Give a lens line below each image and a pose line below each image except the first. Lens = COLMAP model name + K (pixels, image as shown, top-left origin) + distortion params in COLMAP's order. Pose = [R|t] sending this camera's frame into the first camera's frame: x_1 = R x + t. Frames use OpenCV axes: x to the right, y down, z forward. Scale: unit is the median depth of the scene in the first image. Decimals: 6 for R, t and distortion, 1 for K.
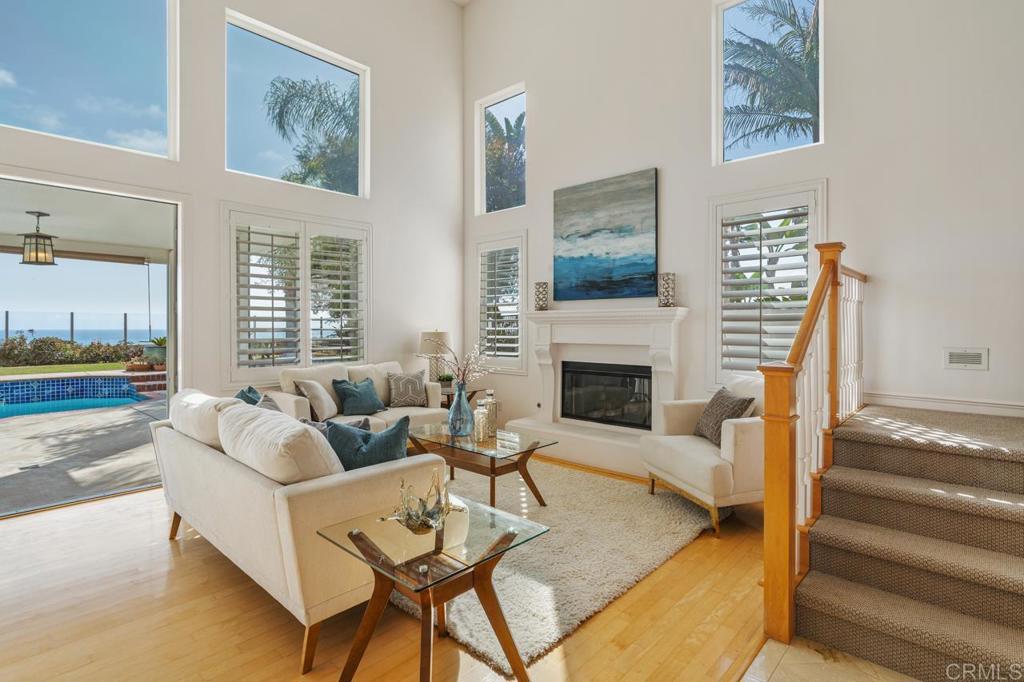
lens RADIAL K [[513.1, 0, 510.2], [0, 513.1, 327.3], [0, 0, 1]] dist [-0.002365, -0.000025]
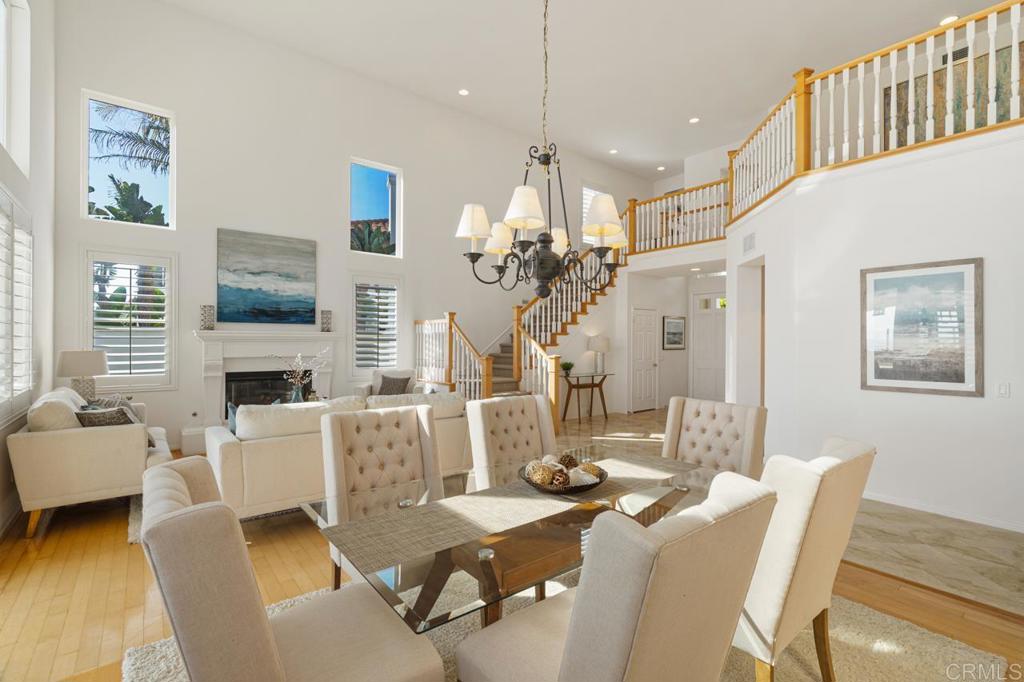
lens RADIAL K [[465.7, 0, 515.5], [0, 465.7, 332.8], [0, 0, 1]] dist [-0.007609, 0.000388]
pose [[0.143296, 0.020071, 0.989476, -0.987529], [-0.000493, 0.999796, -0.020209, -0.005977], [-0.989680, 0.002408, 0.143276, 0.196714]]
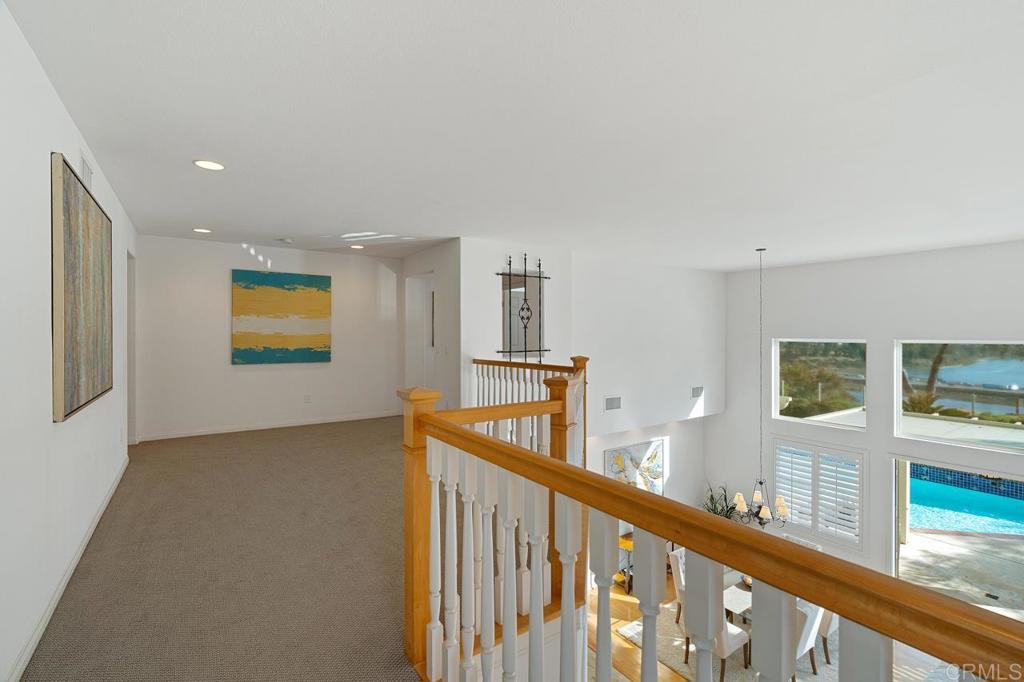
lens RADIAL K [[467.3, 0, 511.1], [0, 467.3, 339.2], [0, 0, 1]] dist [-0.002113, 0.000133]
pose [[-0.223712, 0.008353, -0.974620, 0.913018], [-0.002903, 0.999953, 0.009237, -0.598855], [0.974651, 0.004895, -0.223677, -0.179071]]
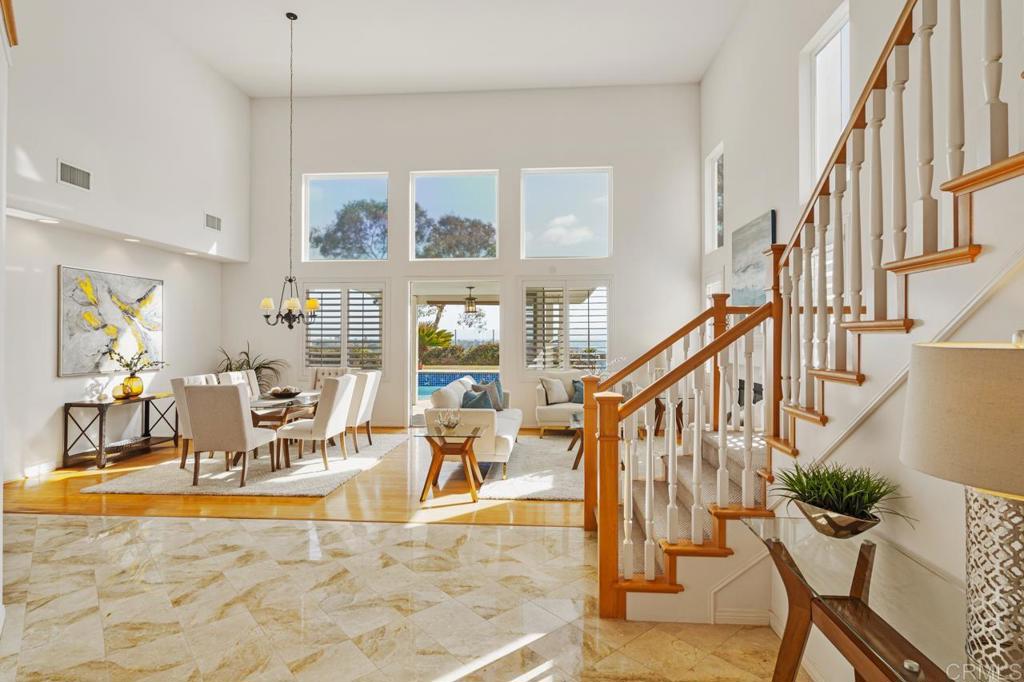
lens RADIAL K [[522.2, 0, 509.2], [0, 522.2, 335.3], [0, 0, 1]] dist [-0.001246, -0.000102]
pose [[0.621498, 0.001082, -0.783415, 0.805907], [-0.006944, 0.999967, -0.004127, -0.027666], [0.783385, 0.008005, 0.621485, -0.157842]]
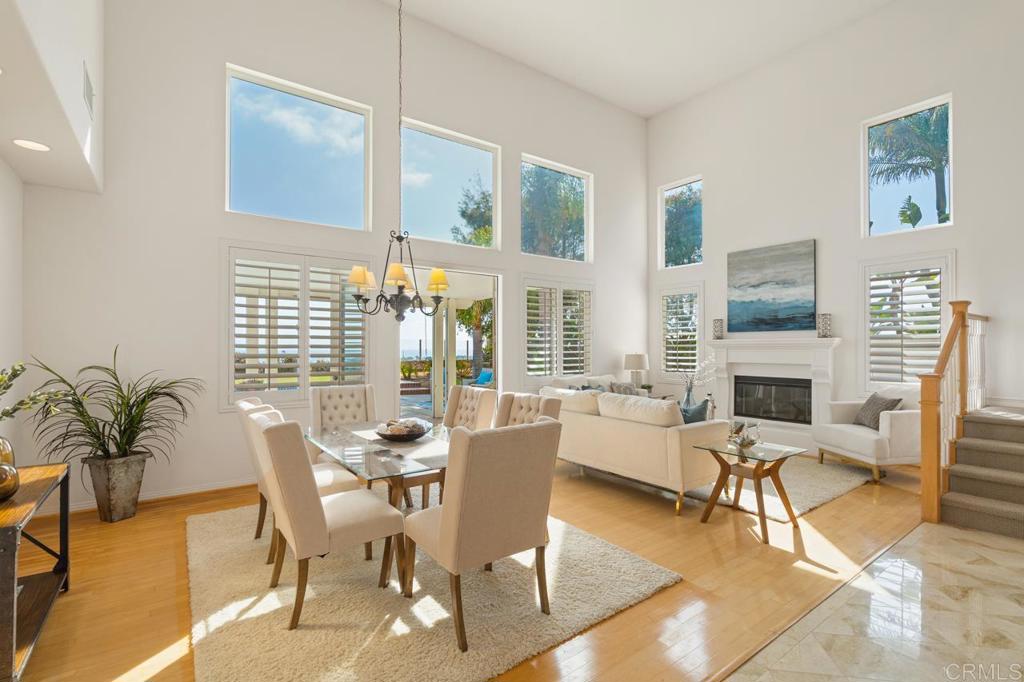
lens RADIAL K [[472.1, 0, 513.6], [0, 472.1, 344.3], [0, 0, 1]] dist [-0.001135, -0.000212]
pose [[0.981898, 0.000033, -0.189412, -0.277944], [-0.001995, 0.999946, -0.010168, -0.005126], [0.189402, 0.010362, 0.981845, -0.422894]]
